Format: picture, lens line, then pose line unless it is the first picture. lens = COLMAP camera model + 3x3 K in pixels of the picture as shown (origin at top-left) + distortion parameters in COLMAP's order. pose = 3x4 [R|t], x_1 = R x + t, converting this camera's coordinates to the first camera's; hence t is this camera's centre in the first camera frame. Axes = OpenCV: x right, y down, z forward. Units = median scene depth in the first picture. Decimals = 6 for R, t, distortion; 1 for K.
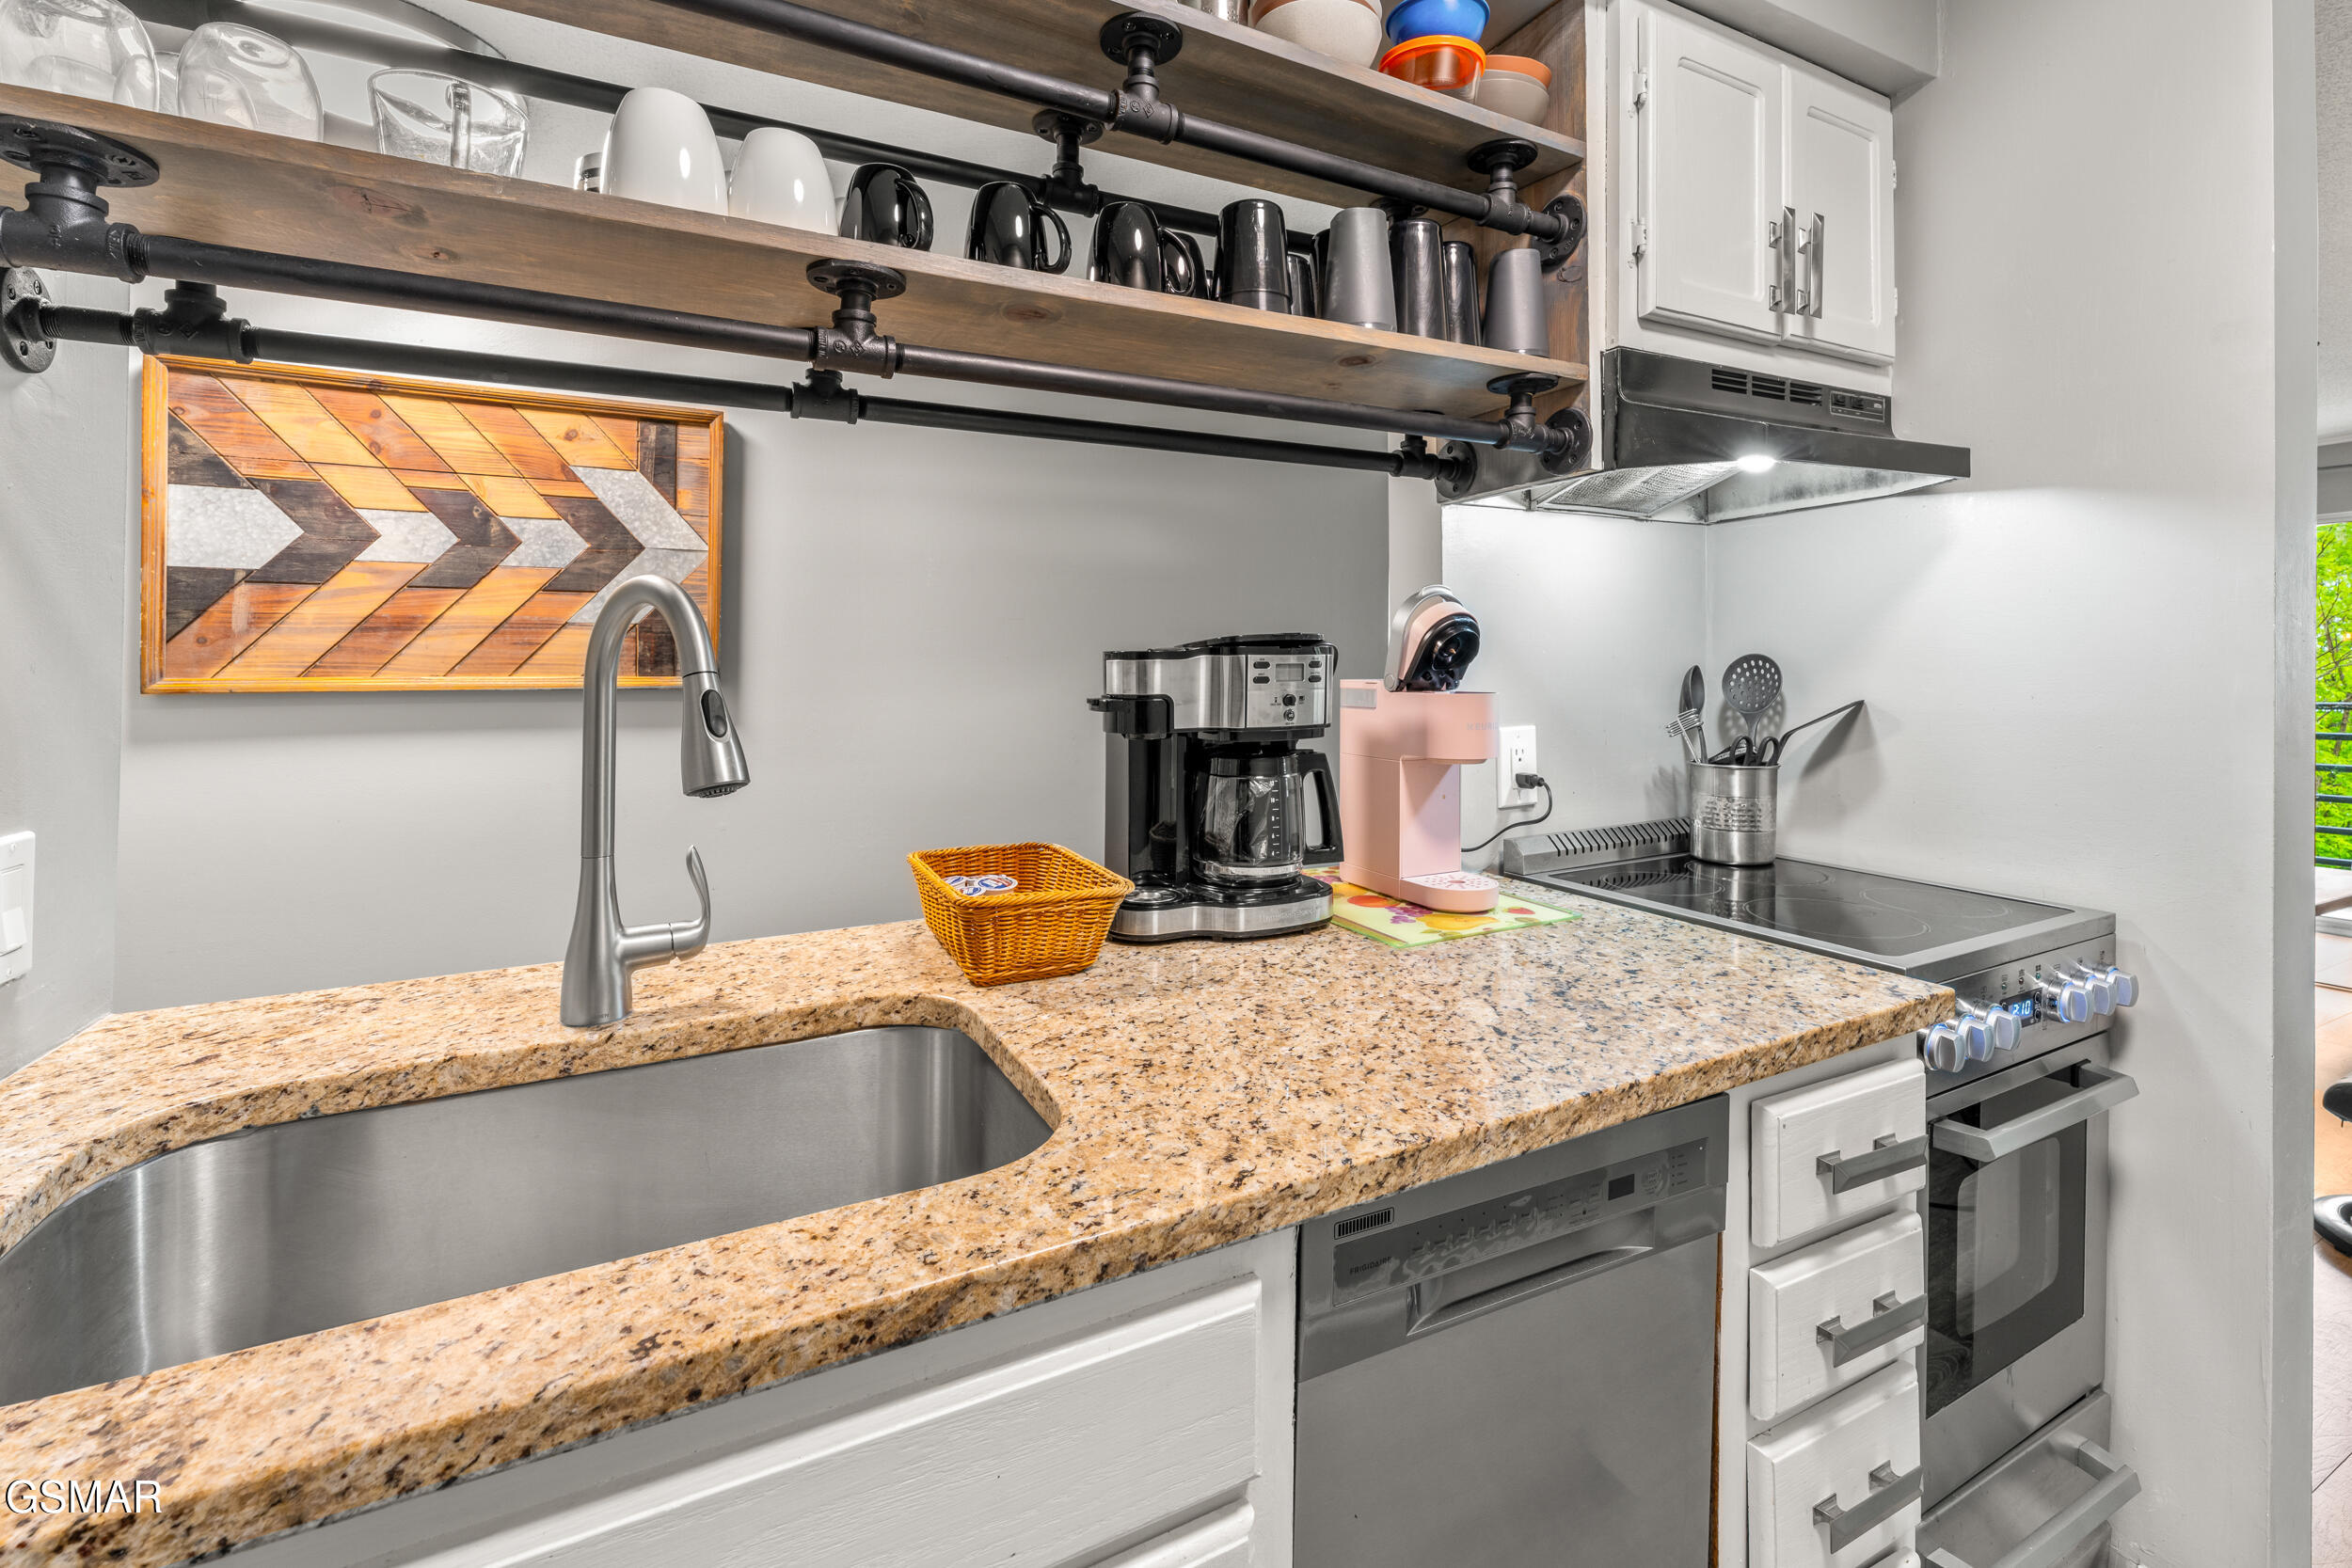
lens RADIAL K [[1004.3, 0, 1163.4], [0, 1004.3, 686.9], [0, 0, 1]] dist [0.000587, 0.000146]
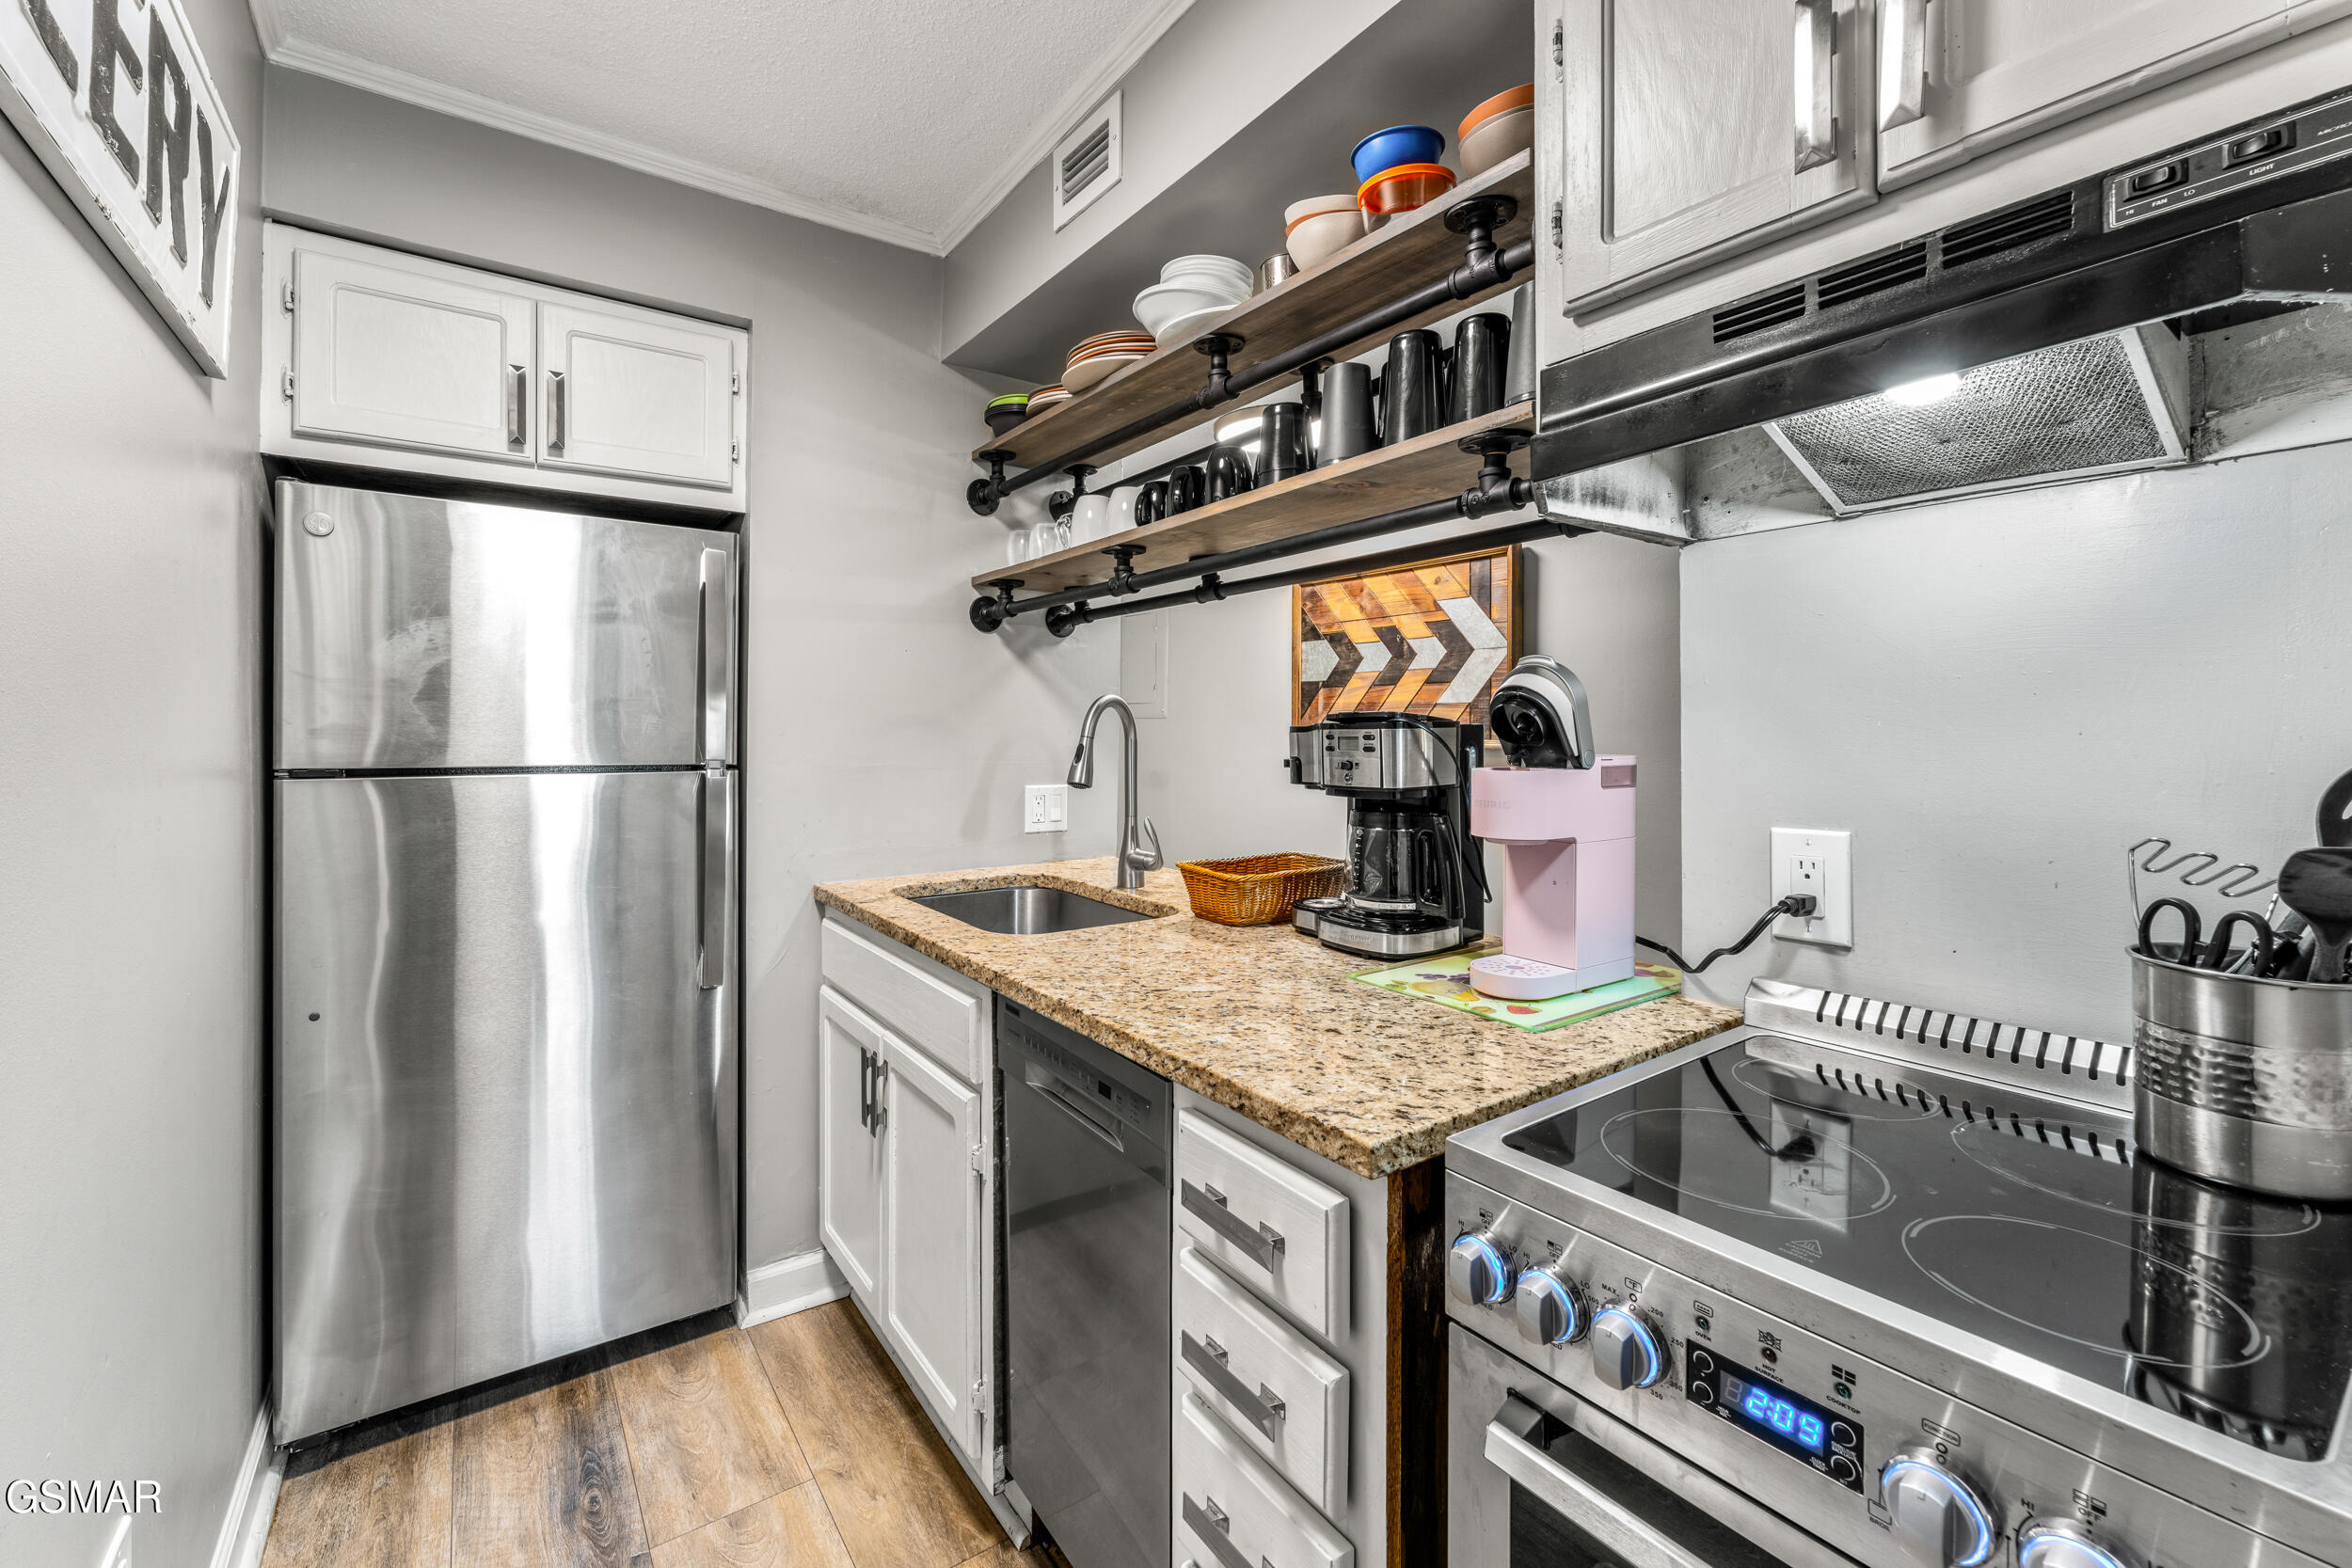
lens RADIAL K [[971.7, 0, 1186.0], [0, 971.7, 762.3], [0, 0, 1]] dist [-0.000686, -0.000106]
pose [[0.157887, 0.039700, -0.986659, 0.945897], [-0.021083, 0.999099, 0.036827, -0.022877], [0.987232, 0.014987, 0.158582, 0.443253]]
